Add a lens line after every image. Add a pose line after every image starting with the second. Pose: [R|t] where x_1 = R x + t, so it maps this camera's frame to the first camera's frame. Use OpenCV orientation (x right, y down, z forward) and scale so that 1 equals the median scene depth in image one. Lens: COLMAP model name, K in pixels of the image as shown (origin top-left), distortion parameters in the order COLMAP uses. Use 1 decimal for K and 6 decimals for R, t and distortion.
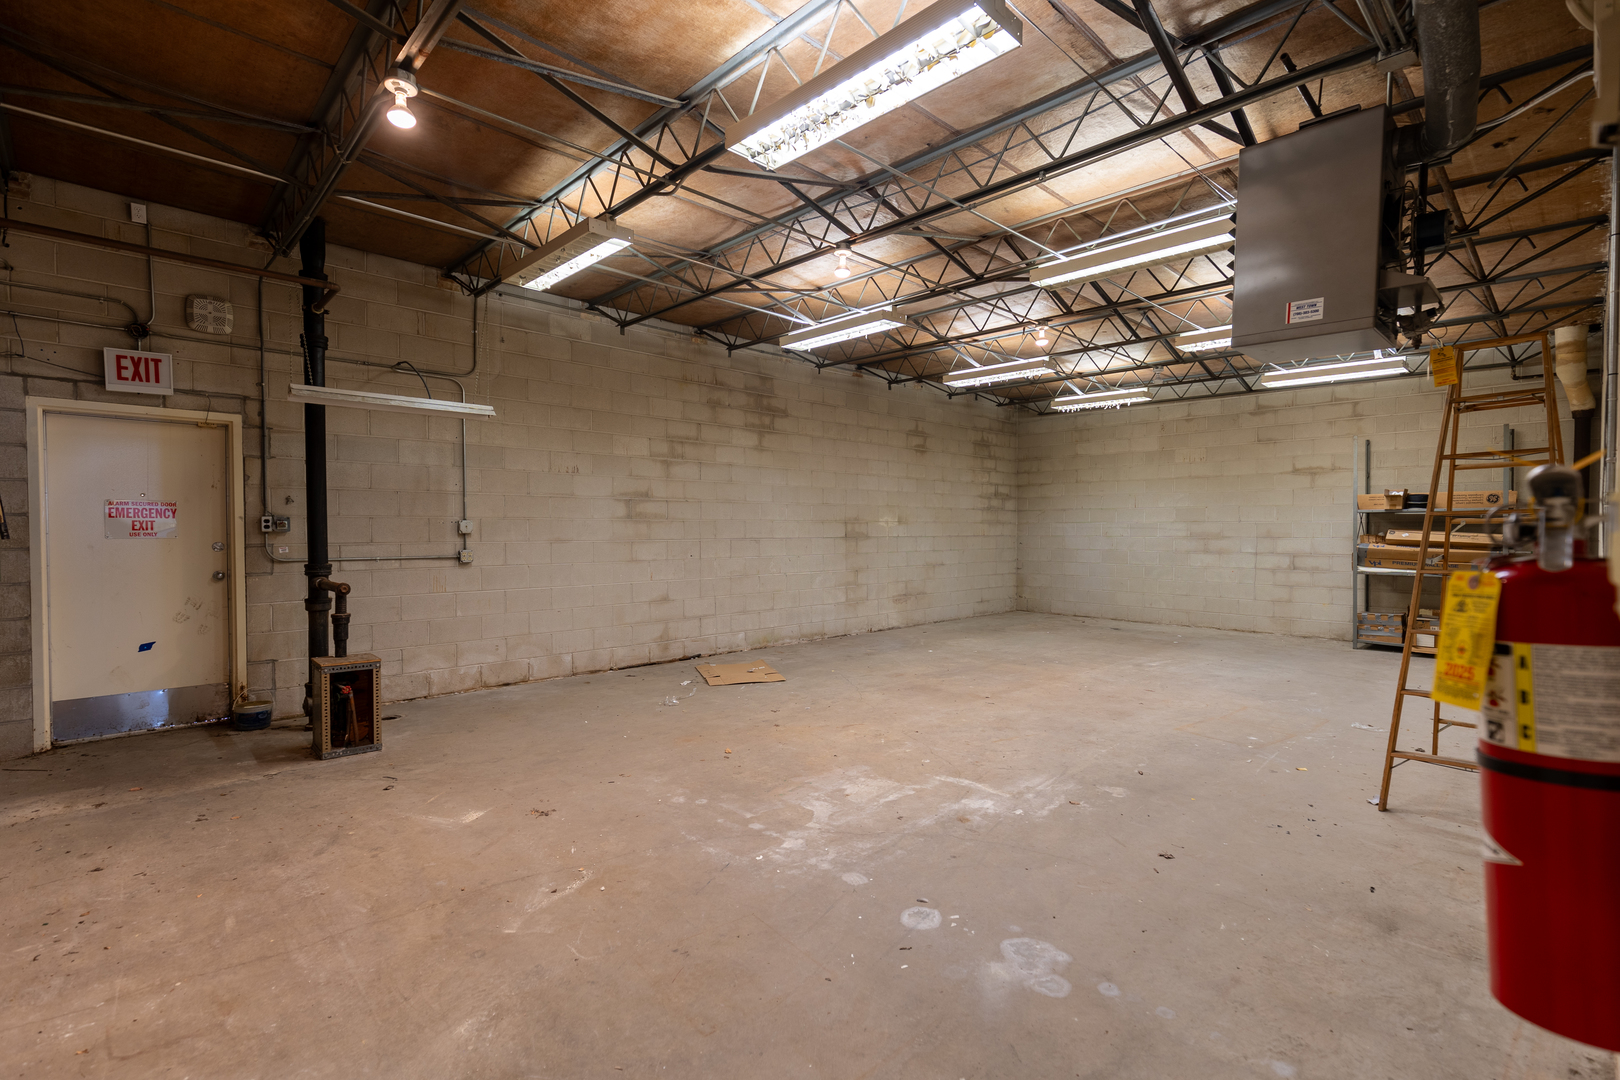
lens RADIAL K [[739.2, 0, 809.6], [0, 739.2, 539.8], [0, 0, 1]] dist [0.005016, 0.000270]
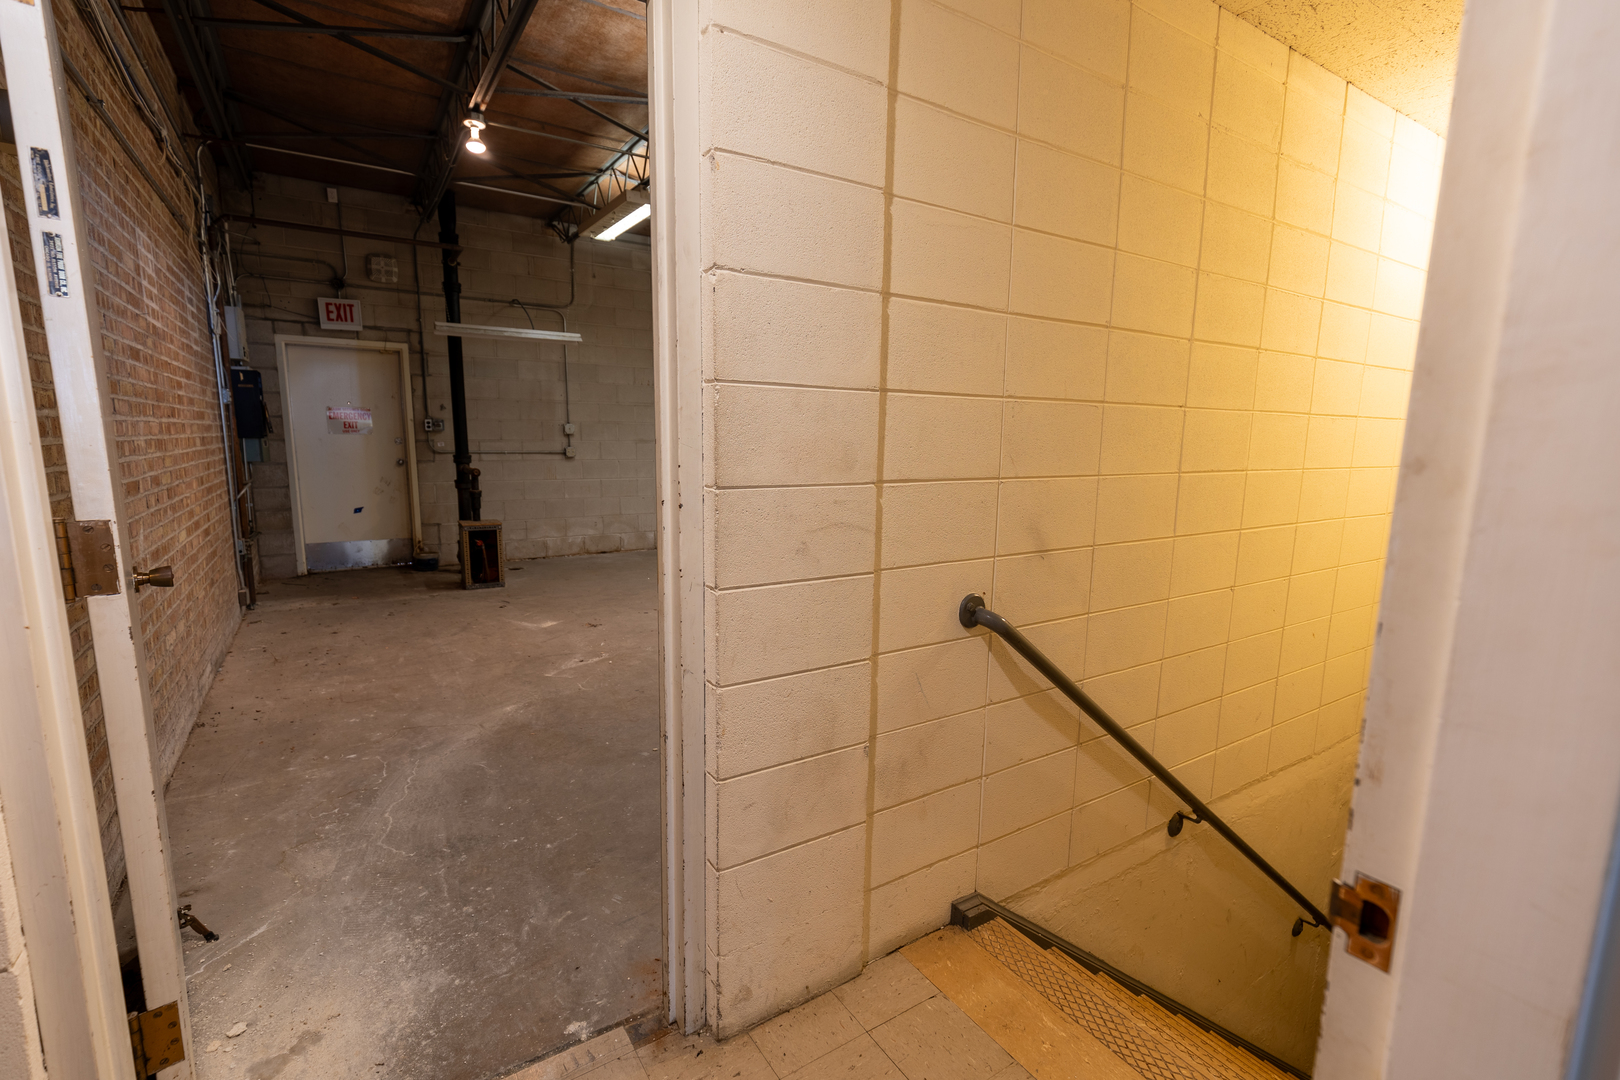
lens RADIAL K [[739.2, 0, 812.6], [0, 739.2, 542.9], [0, 0, 1]] dist [0.005016, 0.000270]
pose [[0.981195, 0.040503, -0.188722, 0.261521], [-0.015617, 0.991189, 0.131530, 0.004338], [0.192386, -0.126109, 0.973182, -0.252780]]
